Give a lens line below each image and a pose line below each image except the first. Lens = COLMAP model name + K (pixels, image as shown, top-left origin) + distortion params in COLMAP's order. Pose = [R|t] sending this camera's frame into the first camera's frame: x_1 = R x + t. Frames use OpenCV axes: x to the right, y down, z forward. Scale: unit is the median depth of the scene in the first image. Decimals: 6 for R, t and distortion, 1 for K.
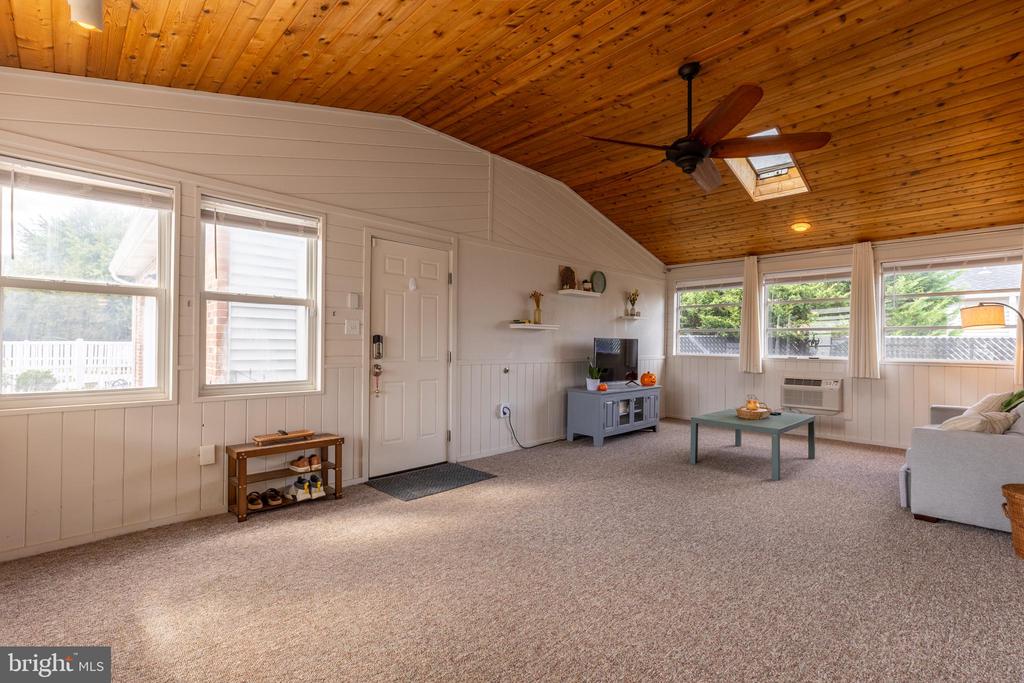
lens RADIAL K [[457.7, 0, 511.4], [0, 457.7, 340.7], [0, 0, 1]] dist [0.004842, 0.000916]
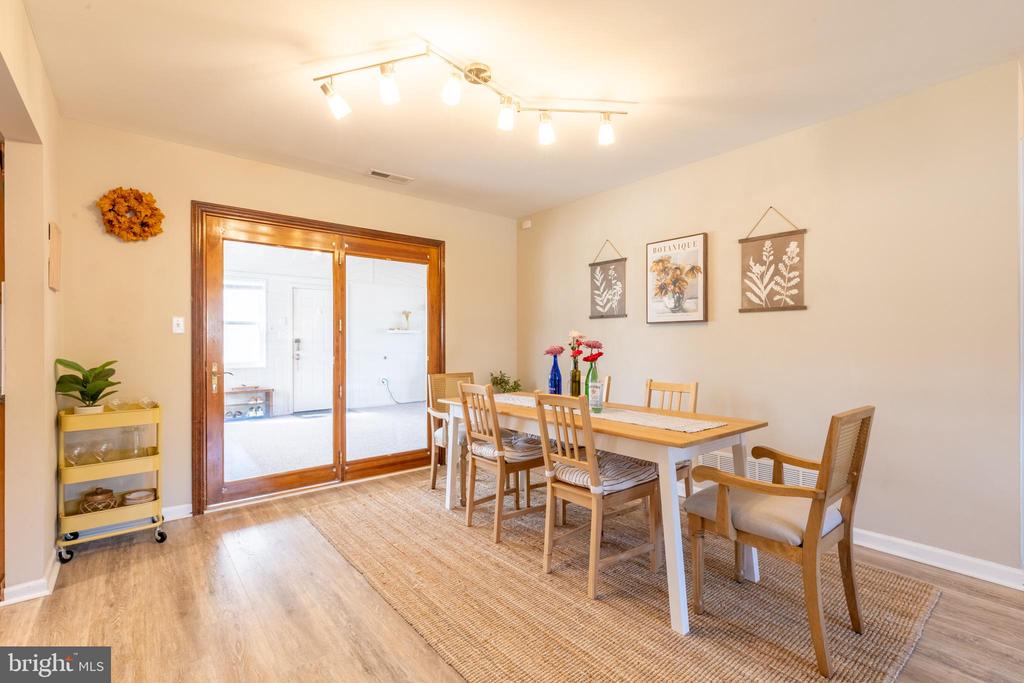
lens RADIAL K [[457.7, 0, 514.2], [0, 457.7, 339.8], [0, 0, 1]] dist [0.004842, 0.000916]
pose [[0.996446, -0.008135, -0.083843, 0.823422], [0.009044, 0.999904, 0.010473, -0.020170], [0.083750, -0.011195, 0.996424, -0.893181]]
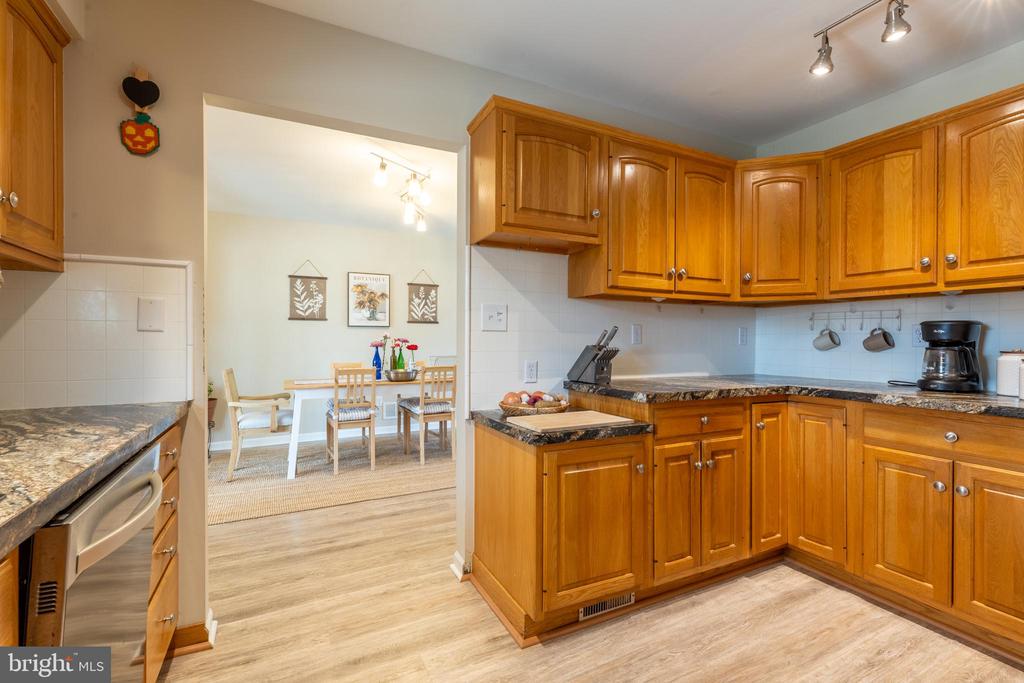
lens RADIAL K [[457.7, 0, 515.4], [0, 457.7, 340.8], [0, 0, 1]] dist [0.004842, 0.000916]
pose [[0.302971, -0.008288, 0.952964, -0.191752], [-0.014874, 0.999799, 0.013424, -0.023644], [-0.952884, -0.018242, 0.302787, -0.830070]]
